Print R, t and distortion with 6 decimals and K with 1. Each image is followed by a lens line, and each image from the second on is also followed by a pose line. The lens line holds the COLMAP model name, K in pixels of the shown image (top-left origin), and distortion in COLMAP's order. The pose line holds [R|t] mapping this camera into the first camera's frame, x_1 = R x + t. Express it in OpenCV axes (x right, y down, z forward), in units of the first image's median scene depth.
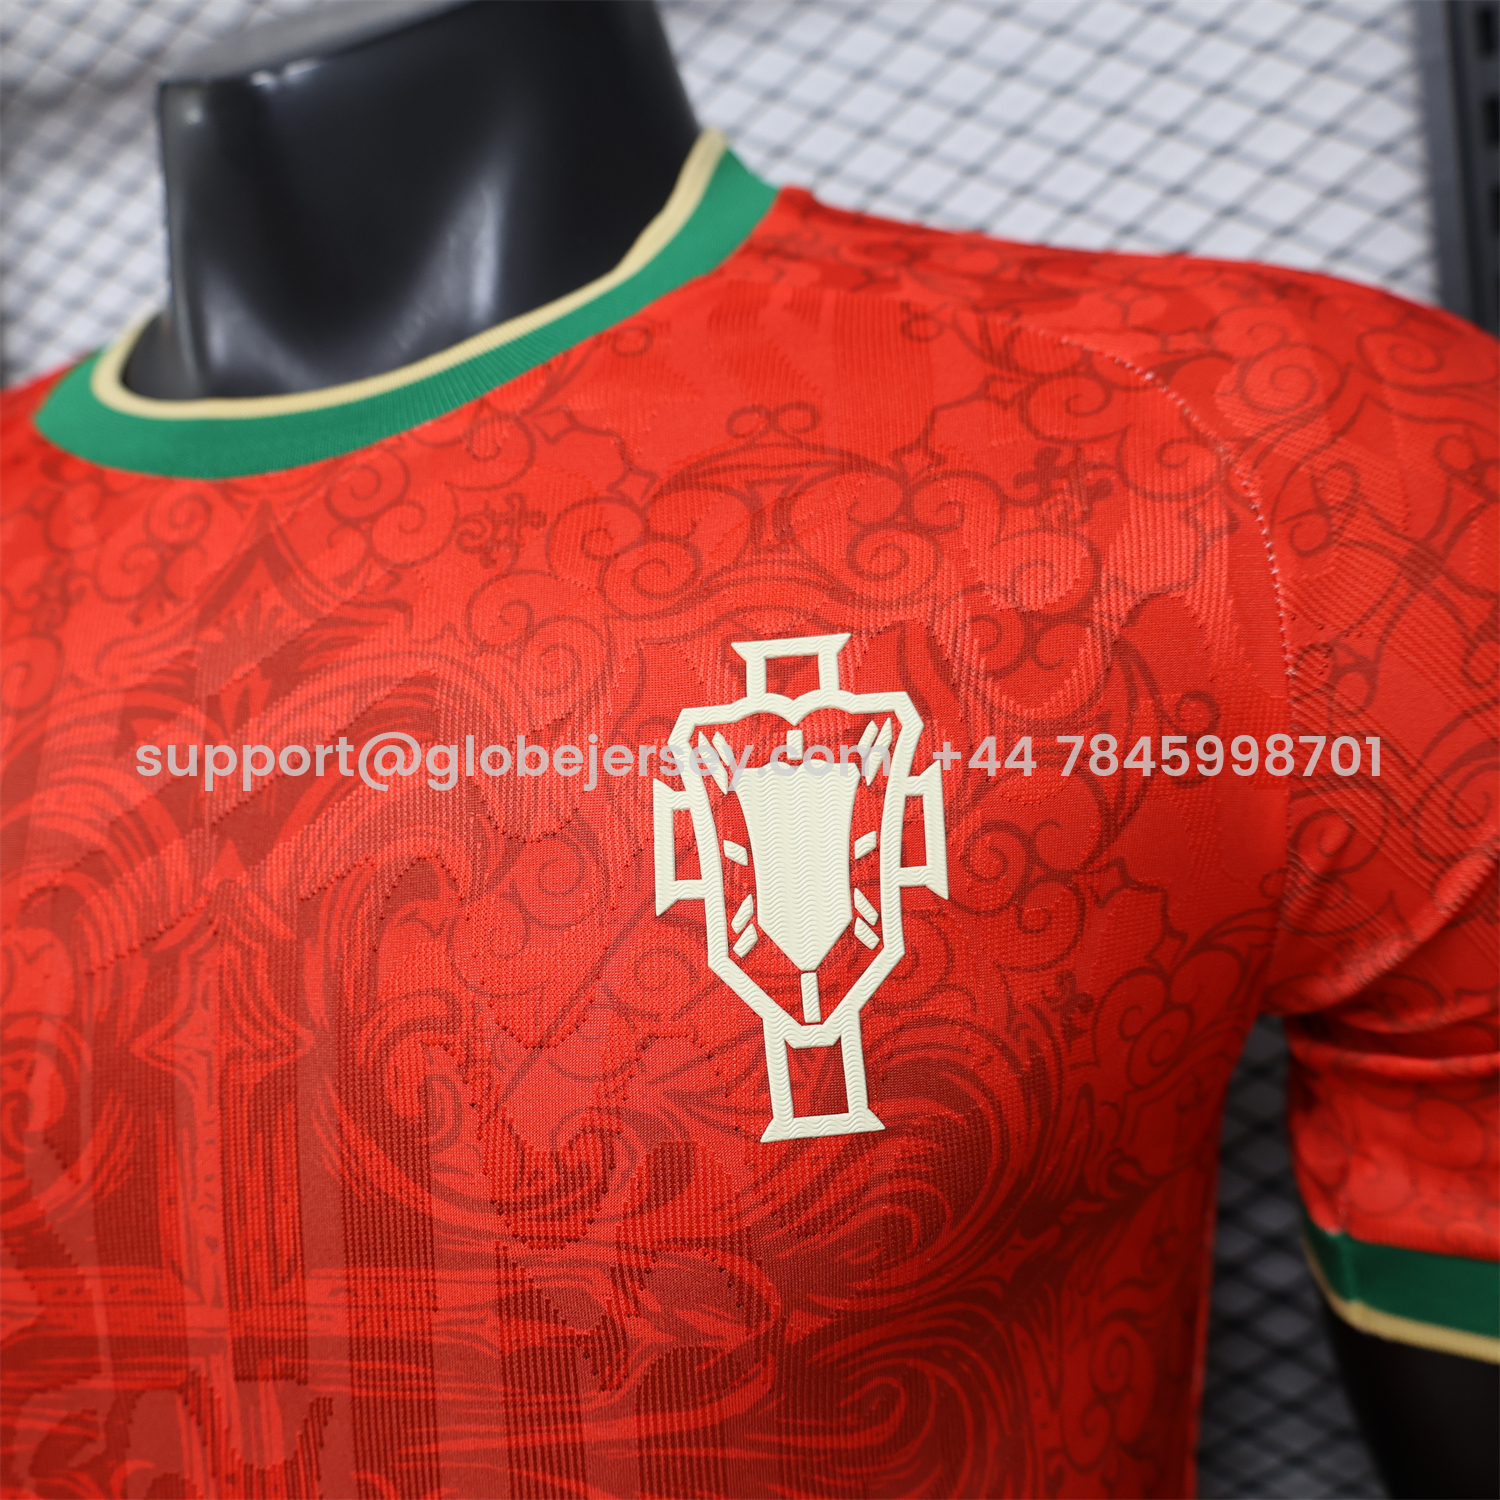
lens RADIAL K [[1589.7, 0, 587.4], [0, 1589.7, 702.5], [0, 0, 1]] dist [-0.019553, -0.015184]
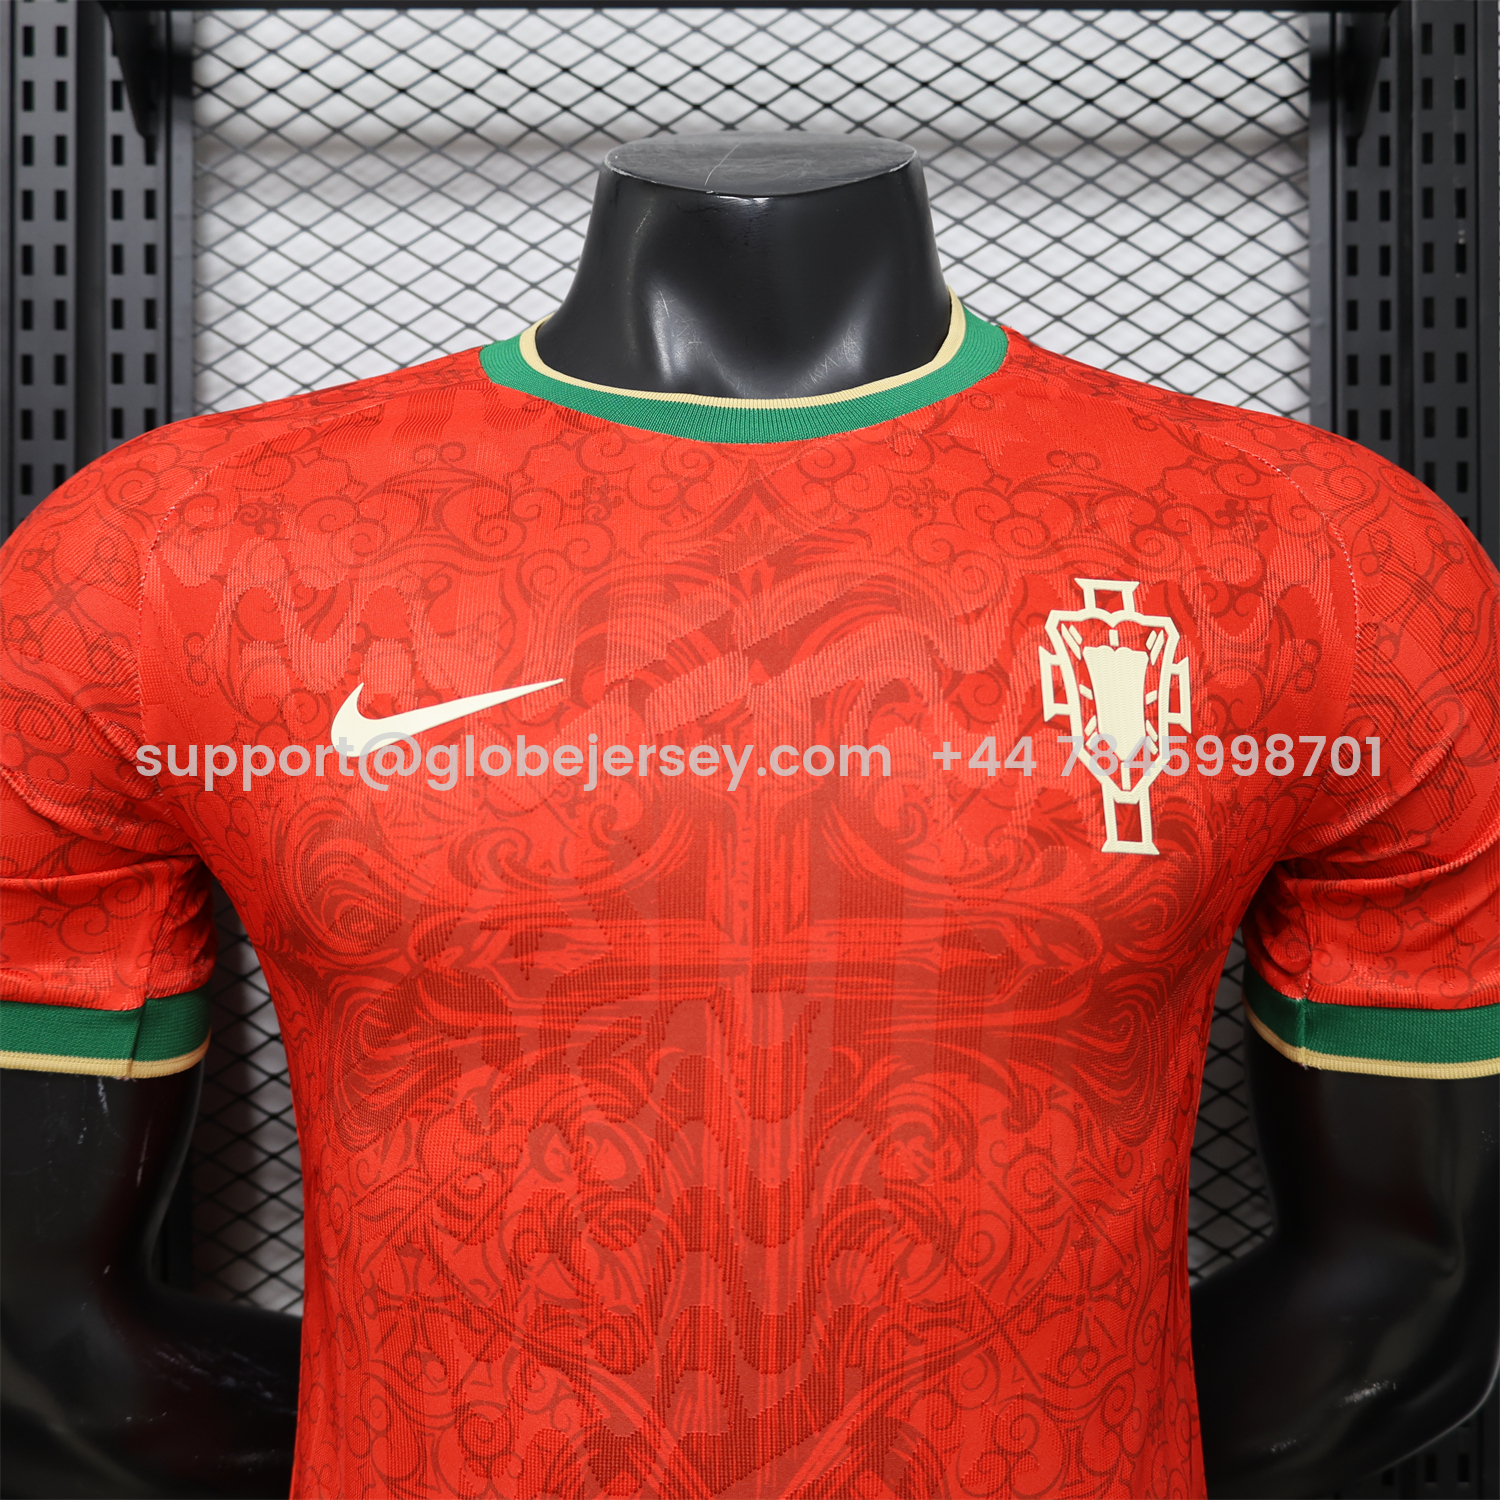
lens RADIAL K [[1589.7, 0, 587.4], [0, 1589.7, 702.5], [0, 0, 1]] dist [-0.019553, -0.015184]
pose [[0.961320, 0.129981, 0.242836, -0.823013], [-0.109668, 0.989376, -0.095432, 0.320014], [-0.252660, 0.065109, 0.965362, -0.519769]]
